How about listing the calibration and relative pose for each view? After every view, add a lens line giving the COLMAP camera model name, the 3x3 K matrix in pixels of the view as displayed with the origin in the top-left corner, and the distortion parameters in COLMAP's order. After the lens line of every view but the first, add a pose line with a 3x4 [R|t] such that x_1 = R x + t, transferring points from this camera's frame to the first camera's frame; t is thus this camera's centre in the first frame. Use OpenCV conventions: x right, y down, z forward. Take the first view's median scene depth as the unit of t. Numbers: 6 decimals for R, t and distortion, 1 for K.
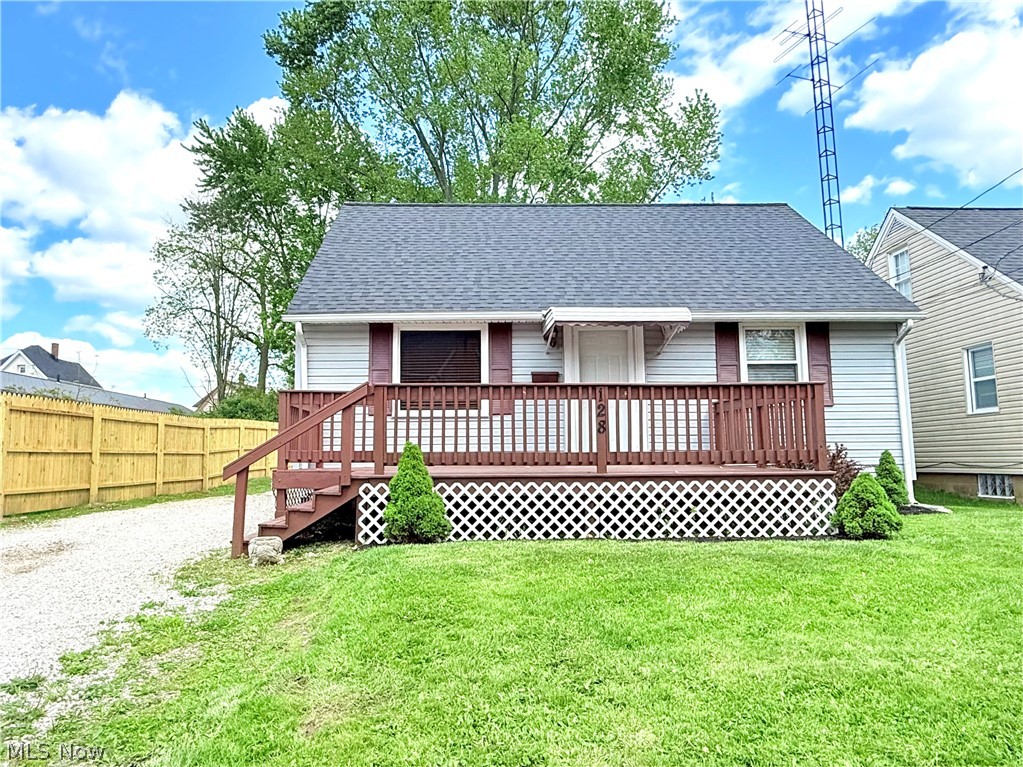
lens RADIAL K [[635.0, 0, 511.5], [0, 635.0, 383.5], [0, 0, 1]] dist [-0.002701, 0.000641]
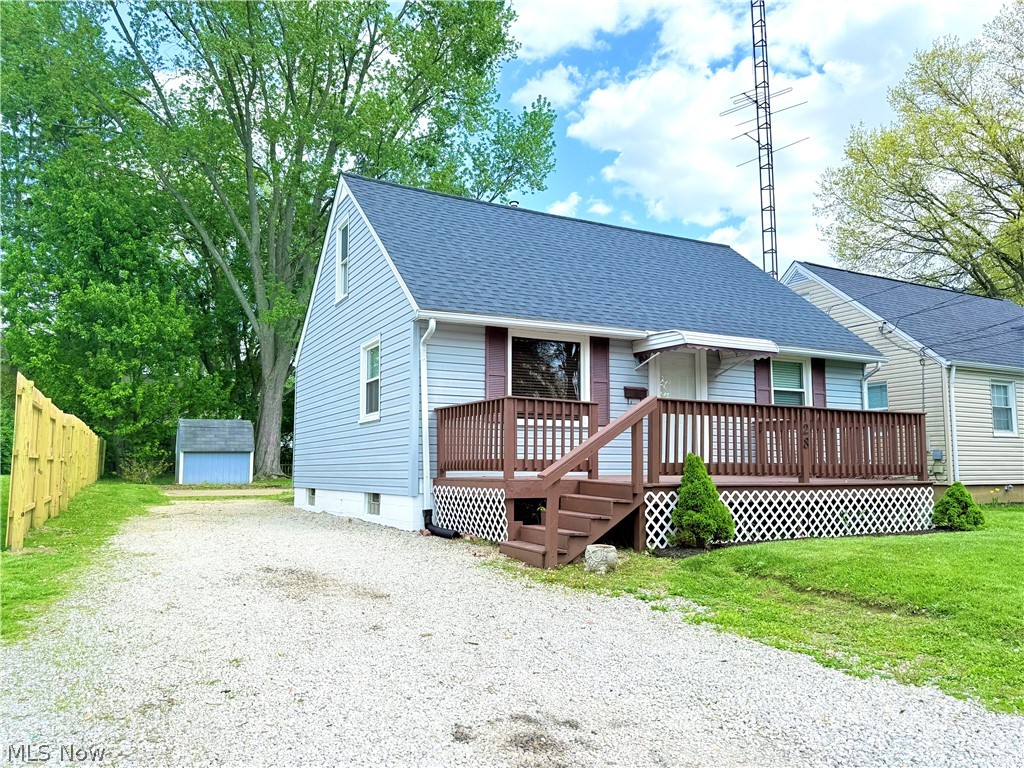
lens RADIAL K [[728.8, 0, 512.0], [0, 728.8, 384.0], [0, 0, 1]] dist [0.158753, -0.276061]
pose [[0.891163, 0.057812, 0.449985, -0.674665], [-0.058196, 0.998221, -0.012994, 0.004257], [-0.449936, -0.014608, 0.892941, 0.003343]]
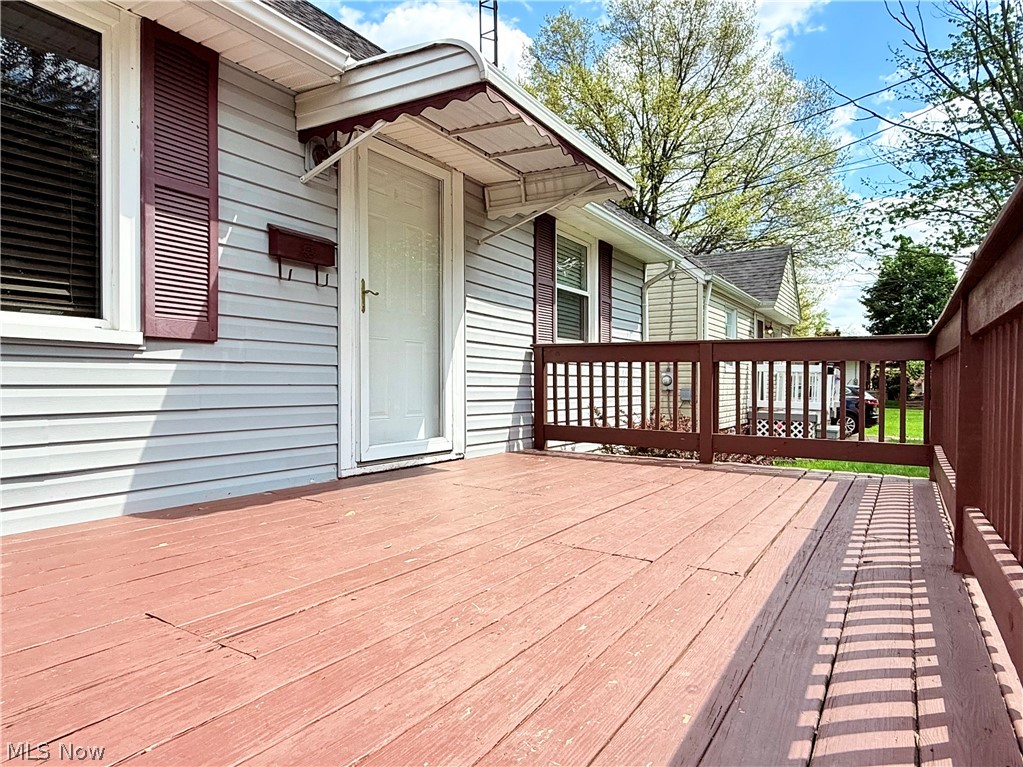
lens RADIAL K [[635.0, 0, 511.5], [0, 635.0, 383.5], [0, 0, 1]] dist [-0.002701, 0.000641]
pose [[0.543798, 0.011636, 0.839135, -0.183951], [-0.110192, 0.992237, 0.057651, 0.032986], [-0.831950, -0.123817, 0.540859, 0.688553]]
